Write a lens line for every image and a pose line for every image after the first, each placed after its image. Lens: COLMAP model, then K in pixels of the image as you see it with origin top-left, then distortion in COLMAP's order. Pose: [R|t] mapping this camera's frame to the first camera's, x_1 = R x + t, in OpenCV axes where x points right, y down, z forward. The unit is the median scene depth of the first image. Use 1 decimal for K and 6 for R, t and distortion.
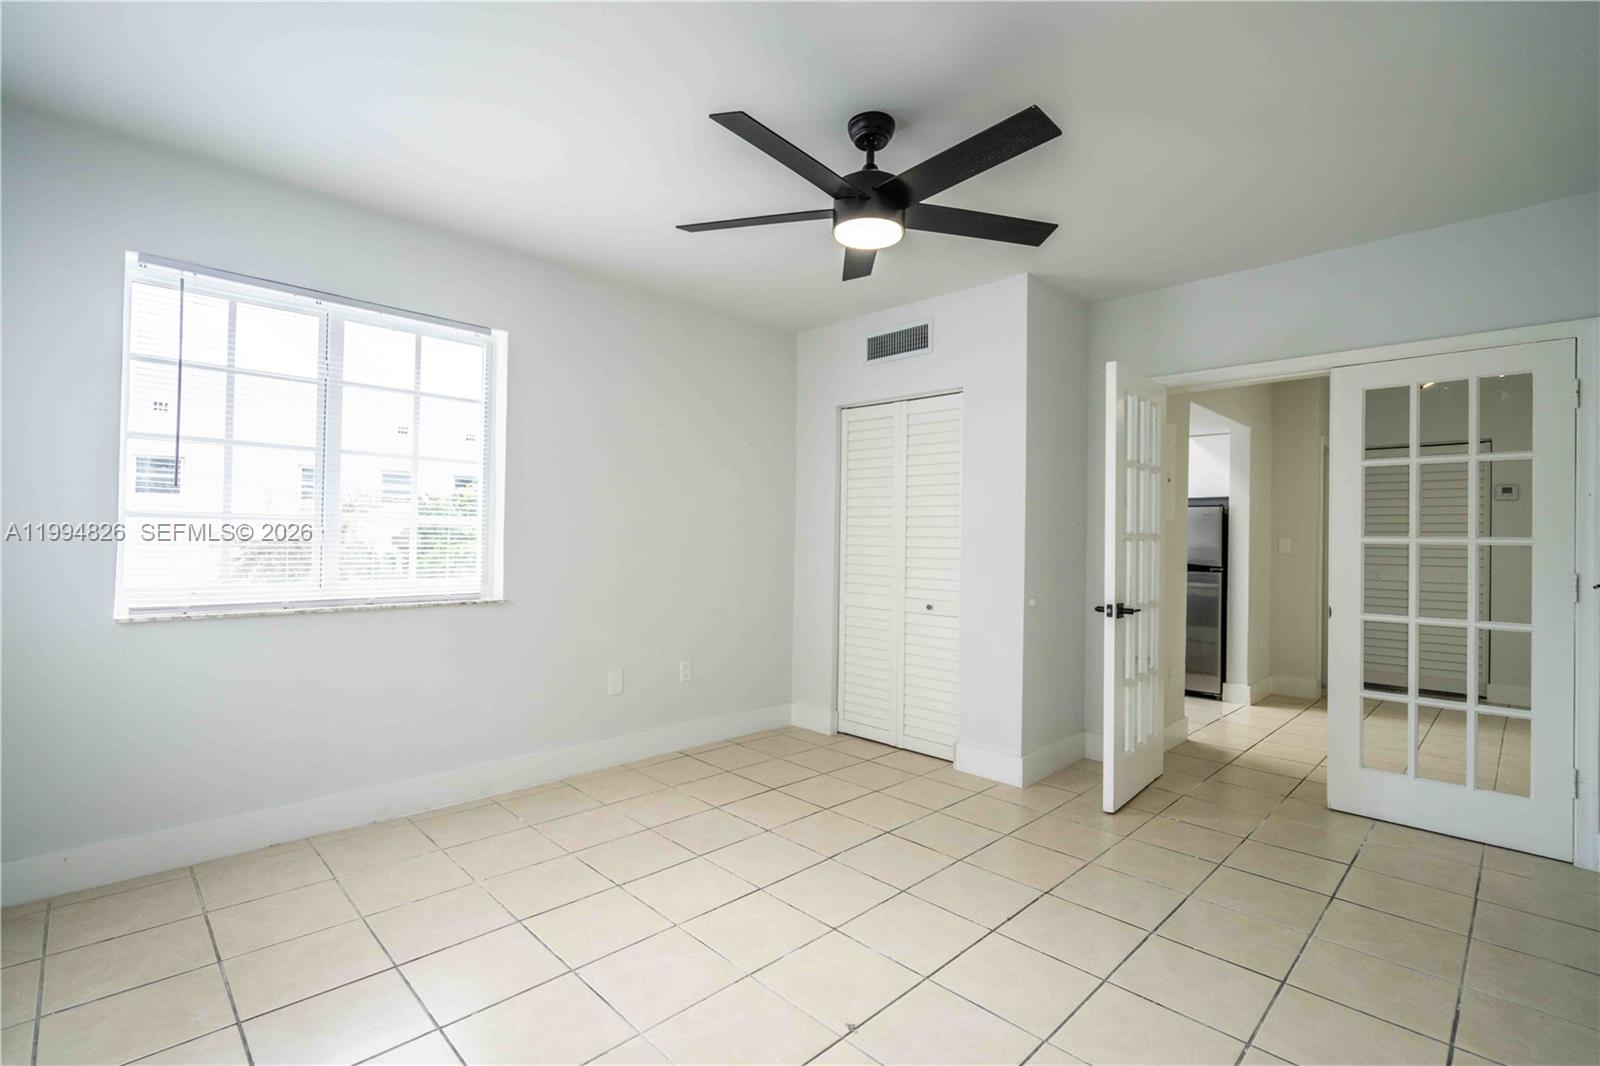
lens RADIAL K [[727.5, 0, 797.0], [0, 727.5, 530.8], [0, 0, 1]] dist [-0.018936, -0.000091]
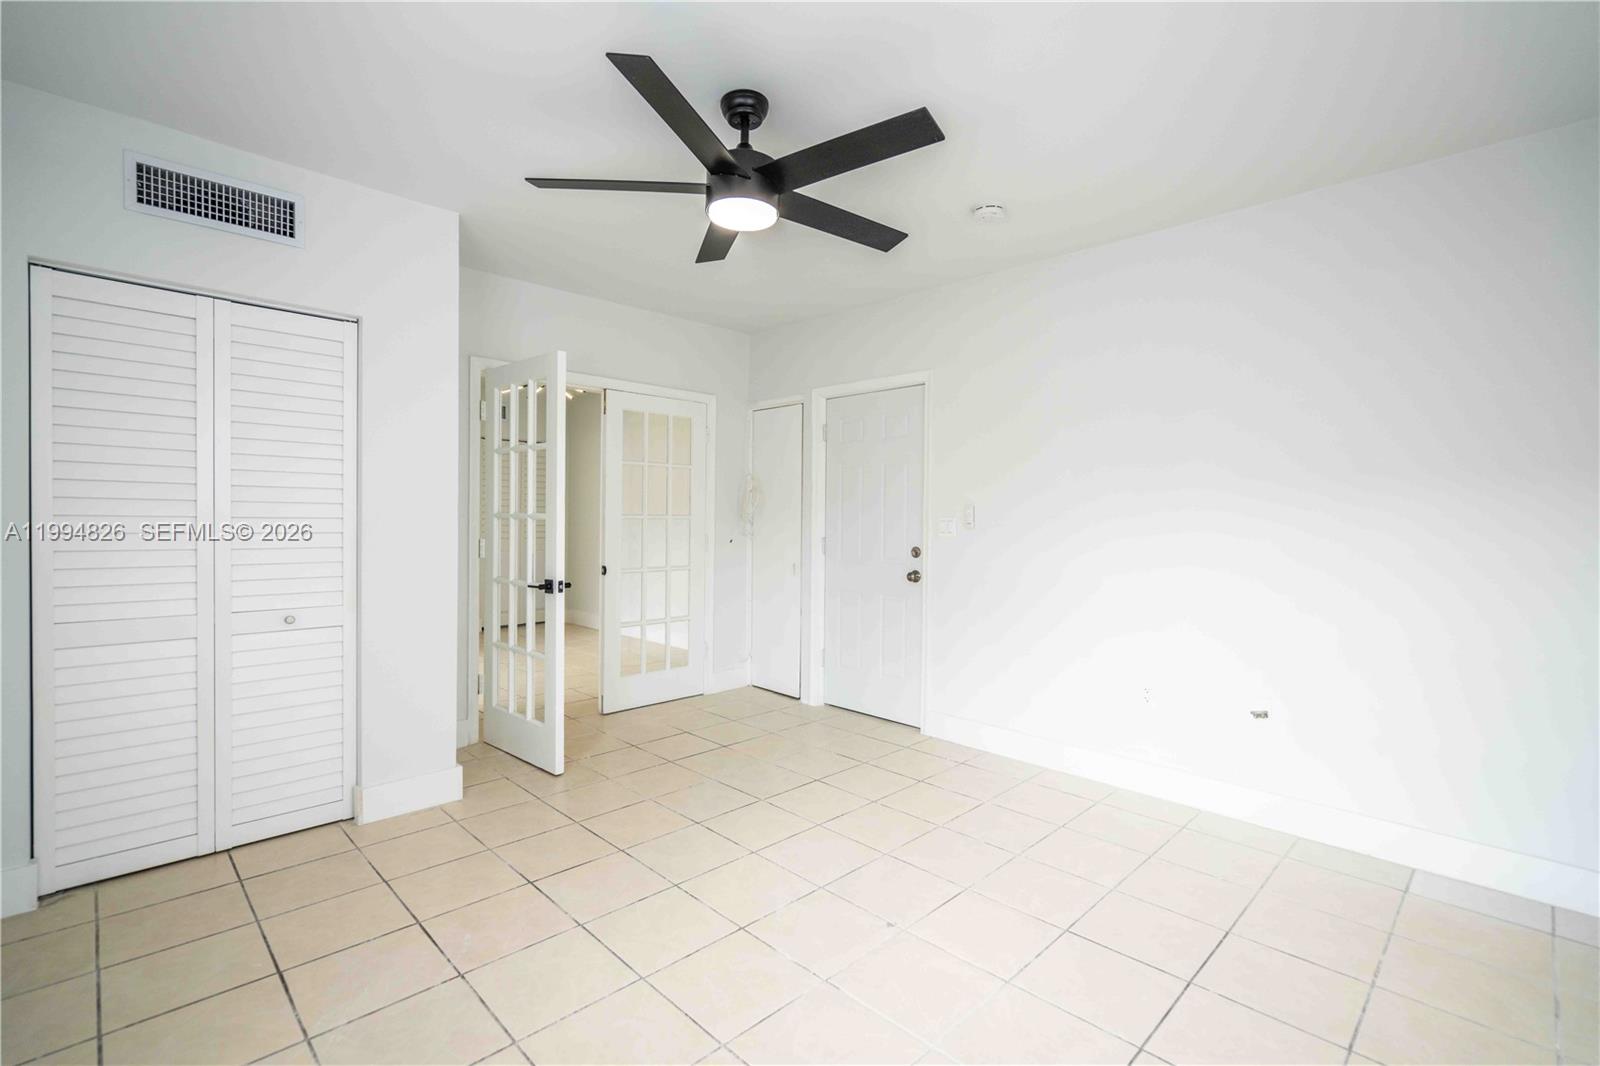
lens RADIAL K [[726.5, 0, 809.6], [0, 726.5, 521.3], [0, 0, 1]] dist [0.001005, 0.000245]
pose [[-0.015829, -0.018515, 0.999703, -0.521967], [-0.013093, 0.999747, 0.018309, -0.006014], [-0.999789, -0.012799, -0.016068, 0.533486]]
